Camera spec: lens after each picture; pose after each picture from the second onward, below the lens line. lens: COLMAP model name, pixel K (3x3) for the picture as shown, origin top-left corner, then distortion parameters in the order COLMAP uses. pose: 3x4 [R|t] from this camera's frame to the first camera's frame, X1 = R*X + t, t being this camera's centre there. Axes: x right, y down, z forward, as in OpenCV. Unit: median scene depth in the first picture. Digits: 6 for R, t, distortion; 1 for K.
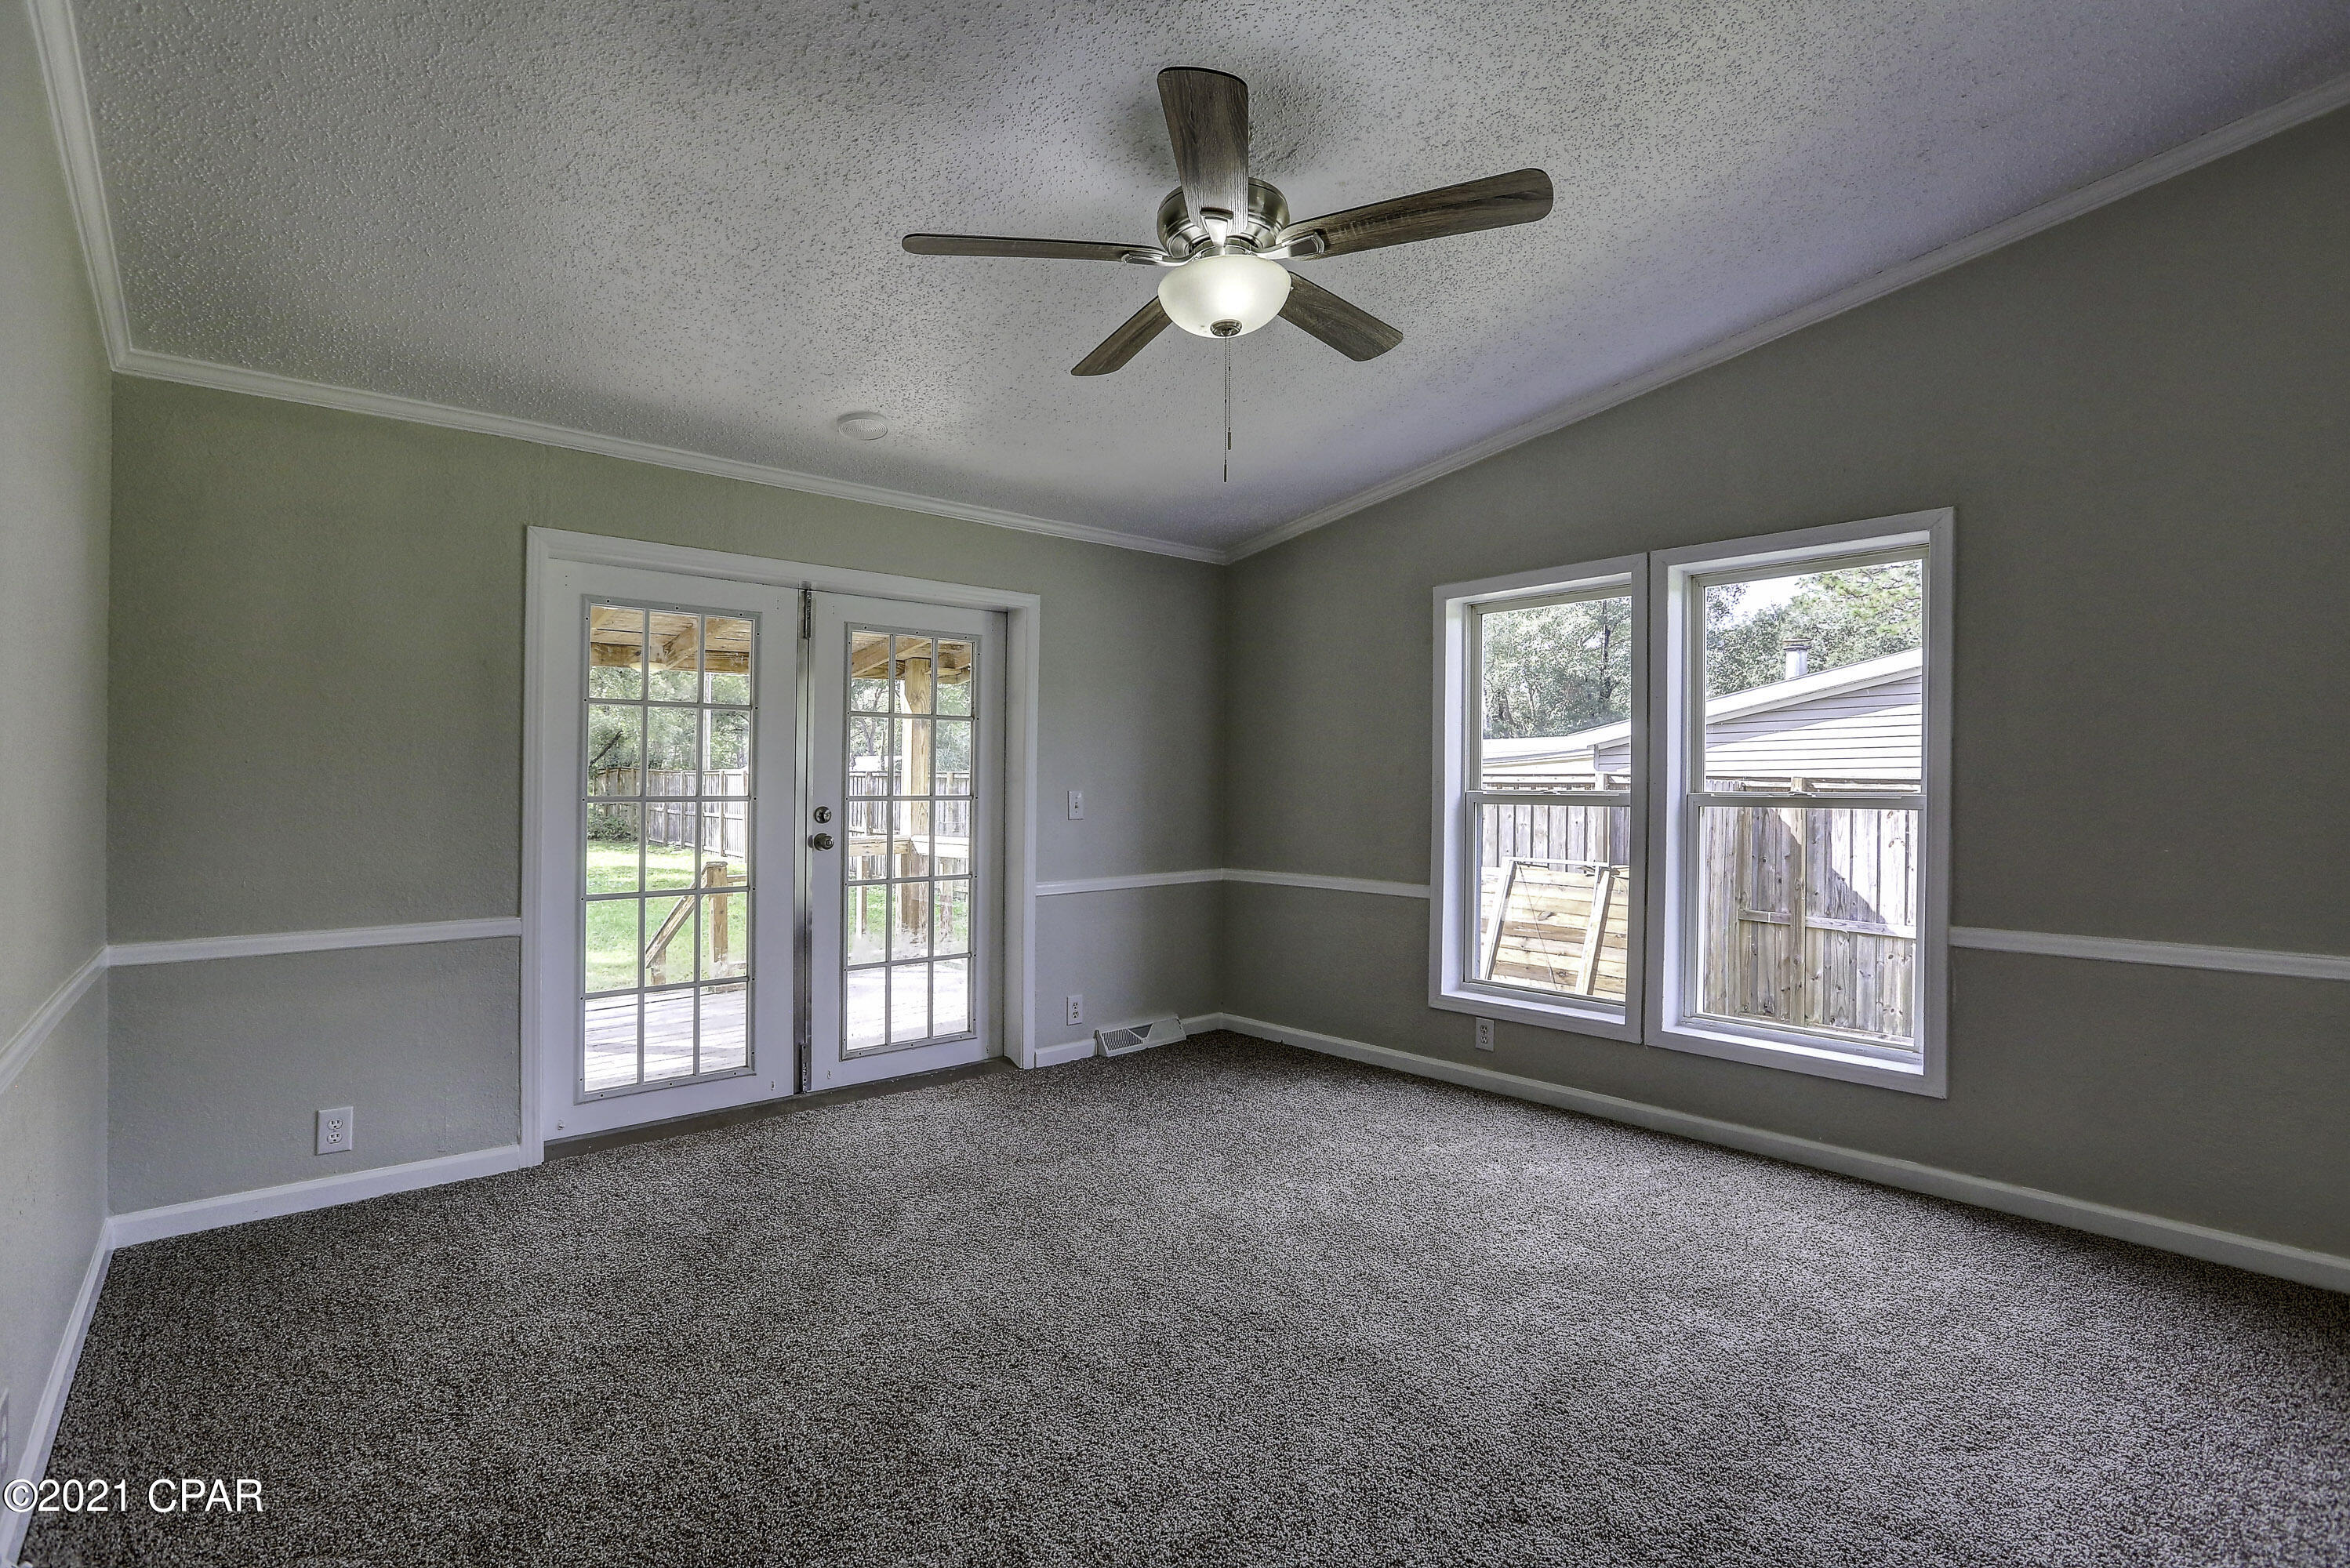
lens RADIAL K [[1088.7, 0, 1154.6], [0, 1088.7, 784.9], [0, 0, 1]] dist [-0.020926, 0.003054]
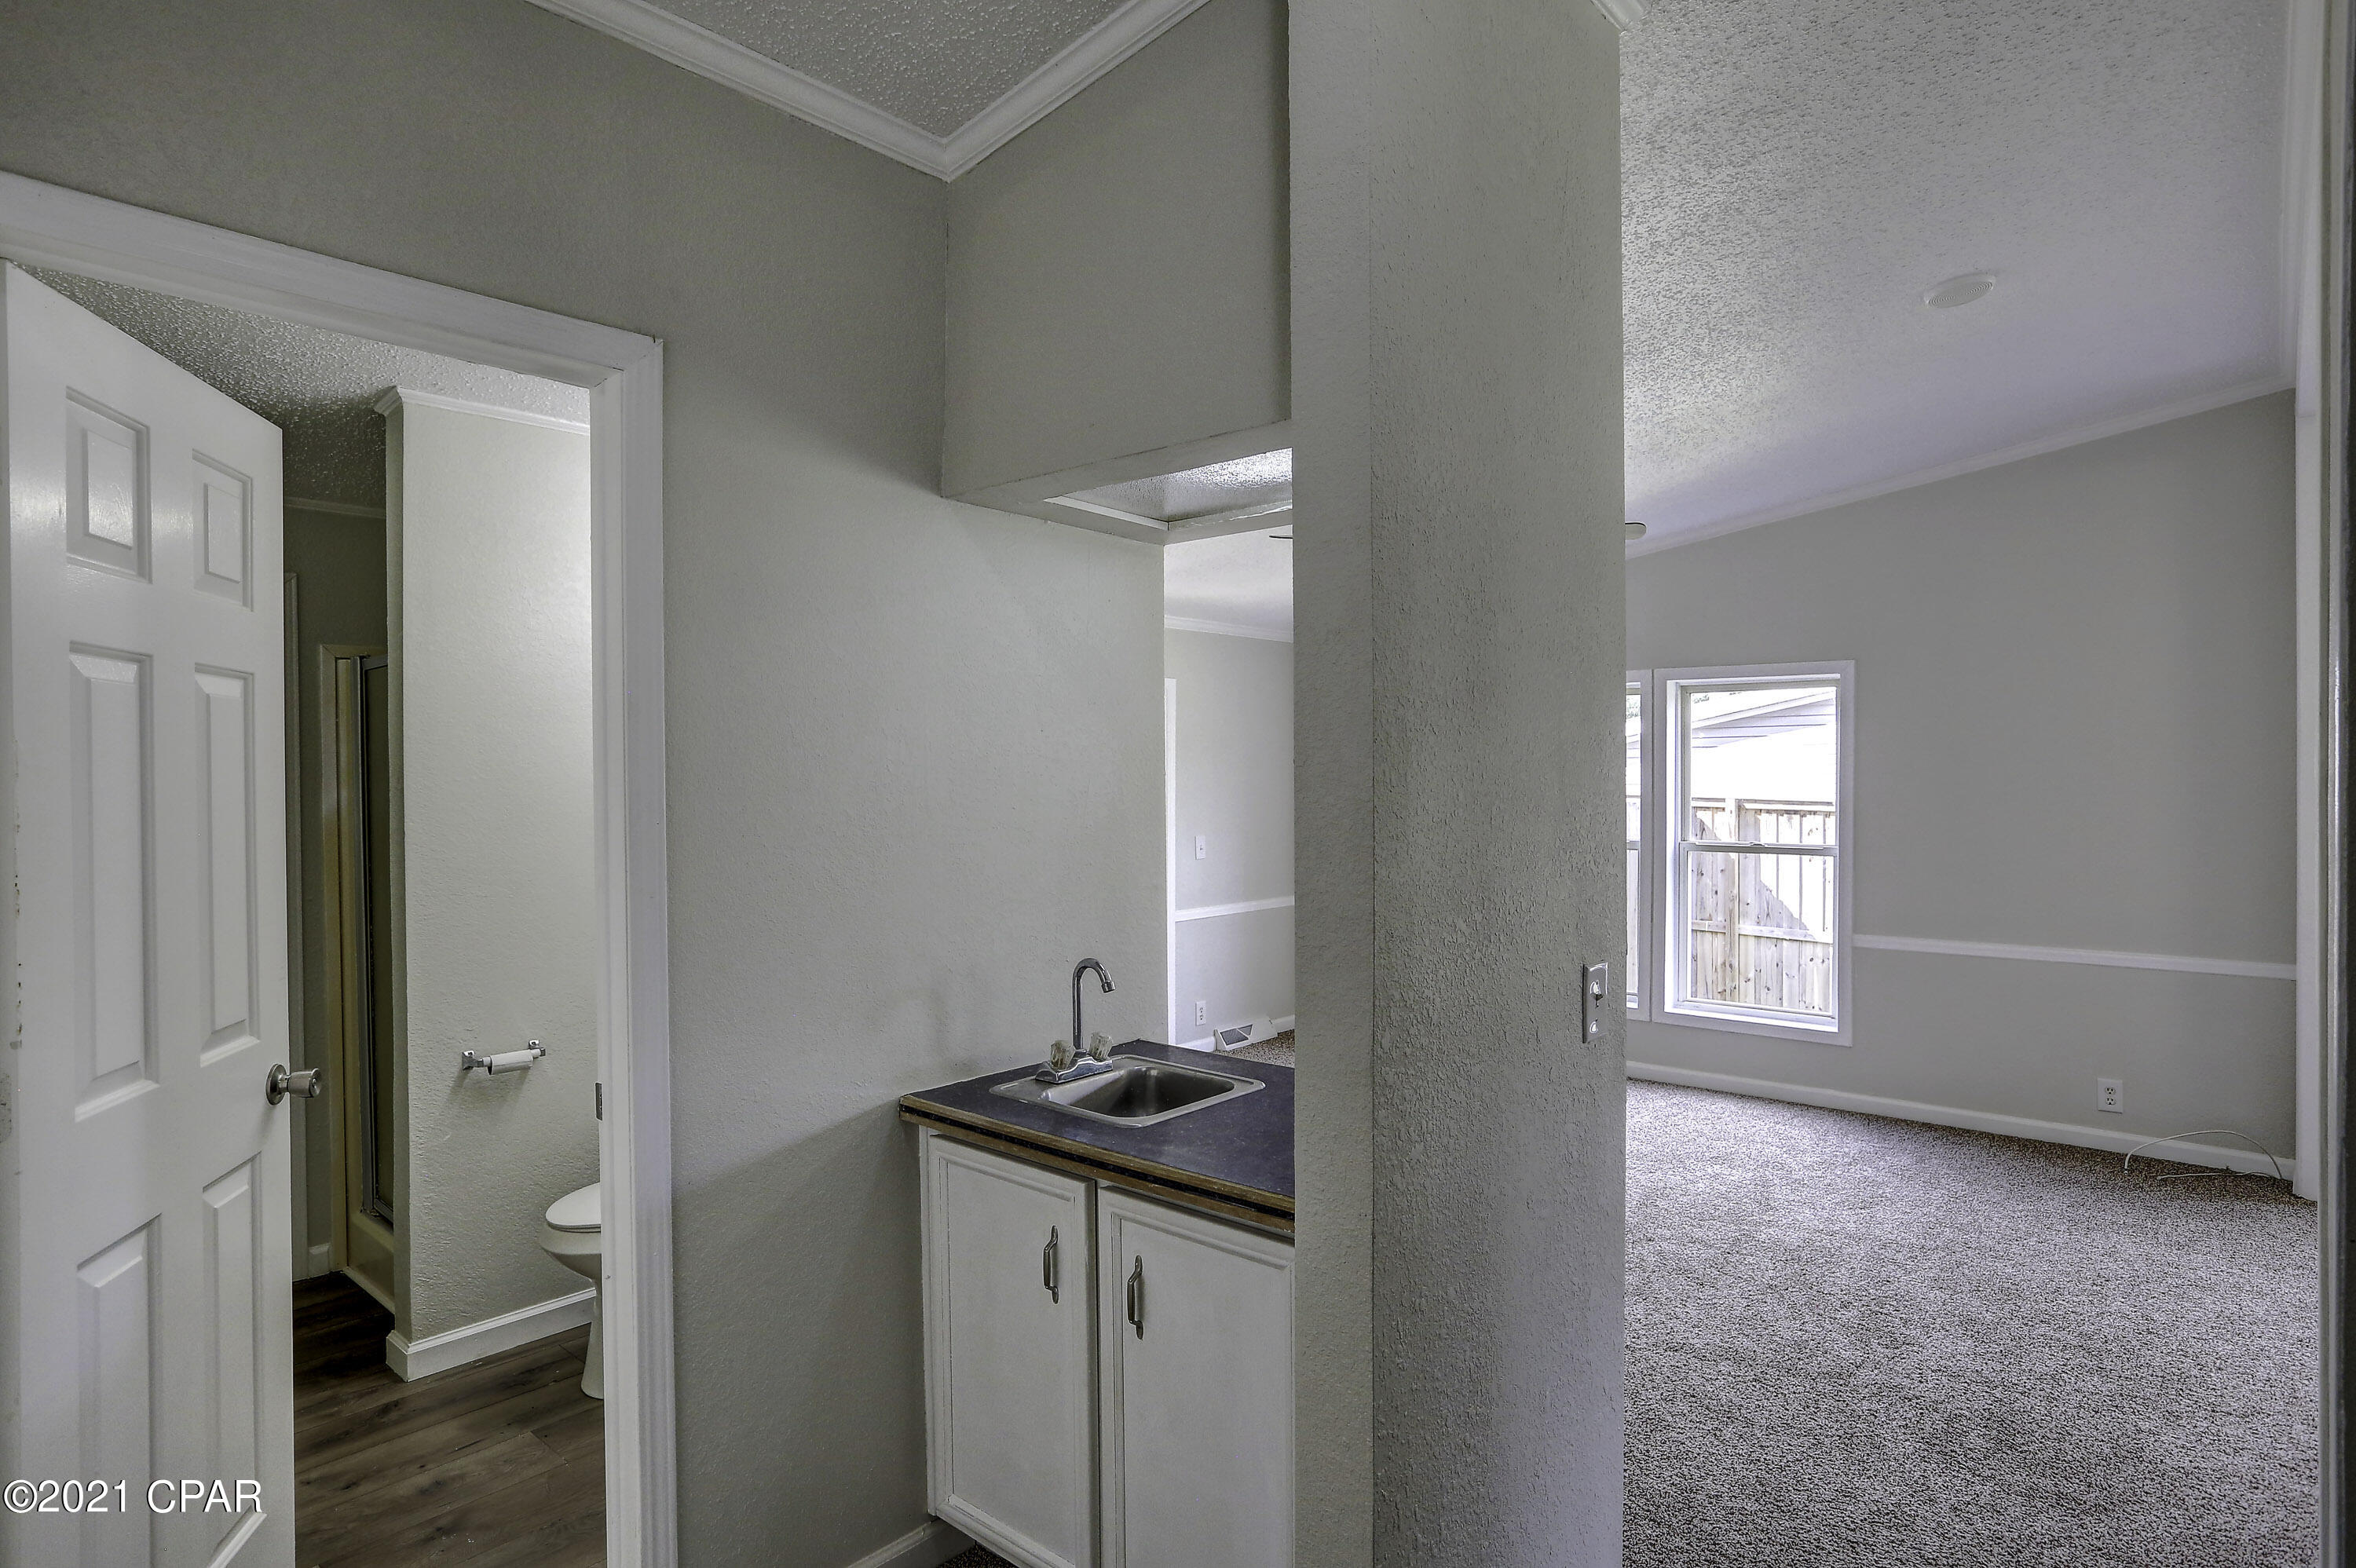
lens RADIAL K [[1213.4, 0, 1187.4], [0, 1213.4, 774.0], [0, 0, 1]] dist [-0.017740, 0.001038]
pose [[0.992190, -0.001685, 0.124727, -0.316384], [0.002839, 0.999955, -0.009079, -0.063768], [-0.124706, 0.009362, 0.992150, -0.448070]]
